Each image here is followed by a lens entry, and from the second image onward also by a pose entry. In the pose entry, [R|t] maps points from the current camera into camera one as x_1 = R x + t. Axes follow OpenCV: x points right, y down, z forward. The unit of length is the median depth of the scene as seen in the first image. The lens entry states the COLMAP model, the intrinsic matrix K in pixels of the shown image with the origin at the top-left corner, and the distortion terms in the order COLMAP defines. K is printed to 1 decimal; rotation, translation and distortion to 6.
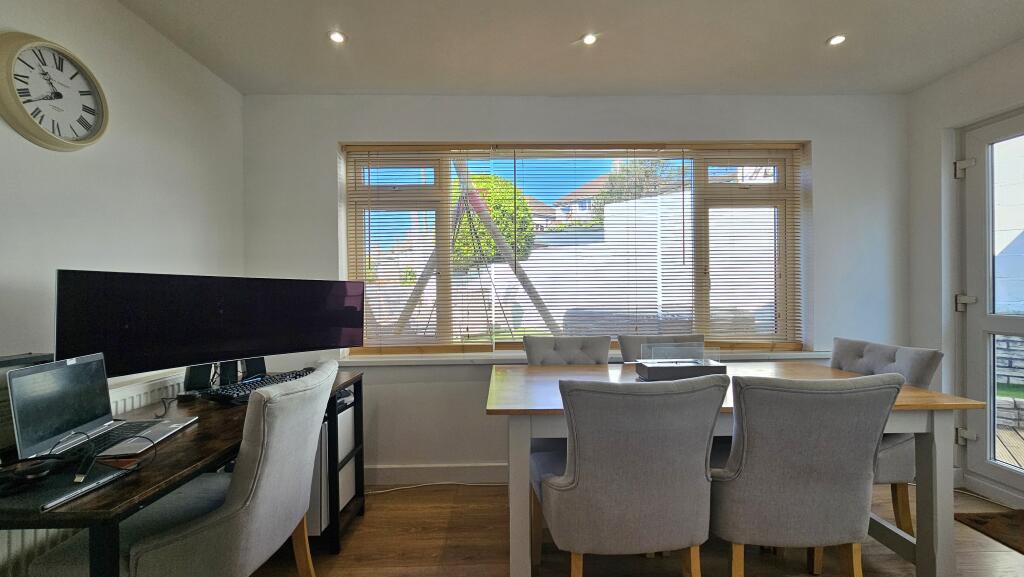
lens RADIAL K [[417.8, 0, 502.7], [0, 417.8, 292.2], [0, 0, 1]] dist [0.000266, 0.000057]
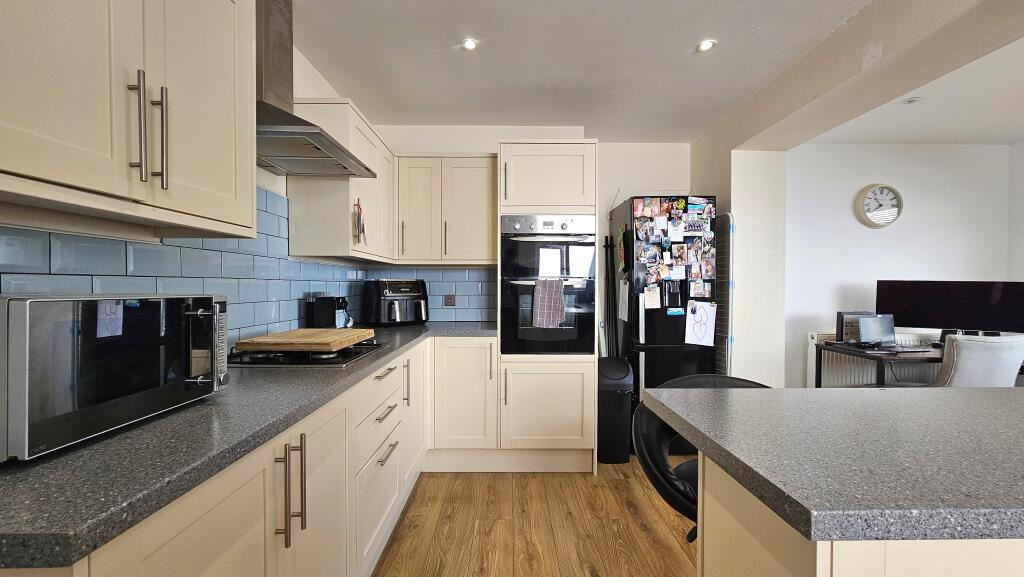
lens RADIAL K [[417.8, 0, 506.1], [0, 417.8, 291.0], [0, 0, 1]] dist [0.000266, 0.000057]
pose [[-0.007688, 0.034931, -0.999360, 1.276818], [0.002420, 0.999387, 0.034913, -0.069534], [0.999968, -0.002150, -0.007768, -1.057025]]
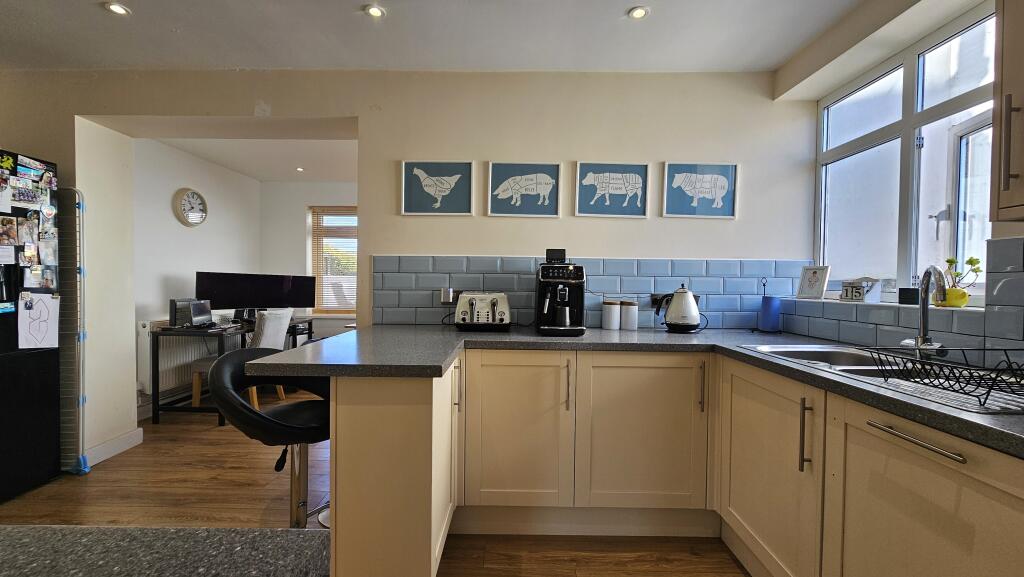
lens RADIAL K [[417.8, 0, 515.2], [0, 417.8, 292.0], [0, 0, 1]] dist [0.000266, 0.000057]
pose [[0.999198, 0.034928, -0.019593, 1.102036], [-0.034389, 0.999039, 0.027190, -0.057148], [0.020524, -0.026495, 0.999438, -1.669472]]
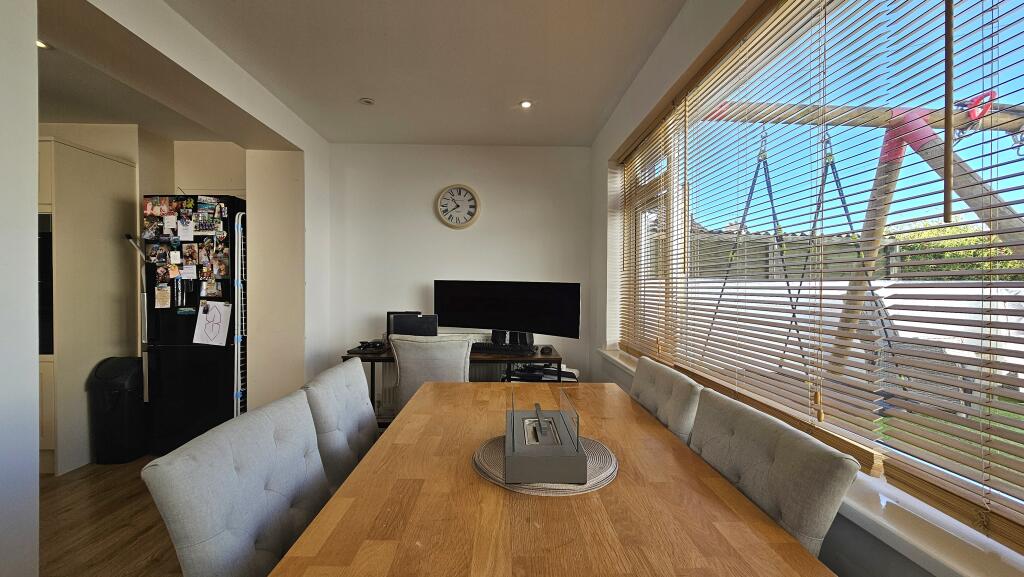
lens RADIAL K [[417.8, 0, 511.1], [0, 417.8, 285.6], [0, 0, 1]] dist [0.000266, 0.000057]
pose [[0.011358, 0.028890, -0.999518, 1.279556], [-0.002563, 0.999580, 0.028863, -0.082404], [0.999932, 0.002234, 0.011427, 1.216083]]
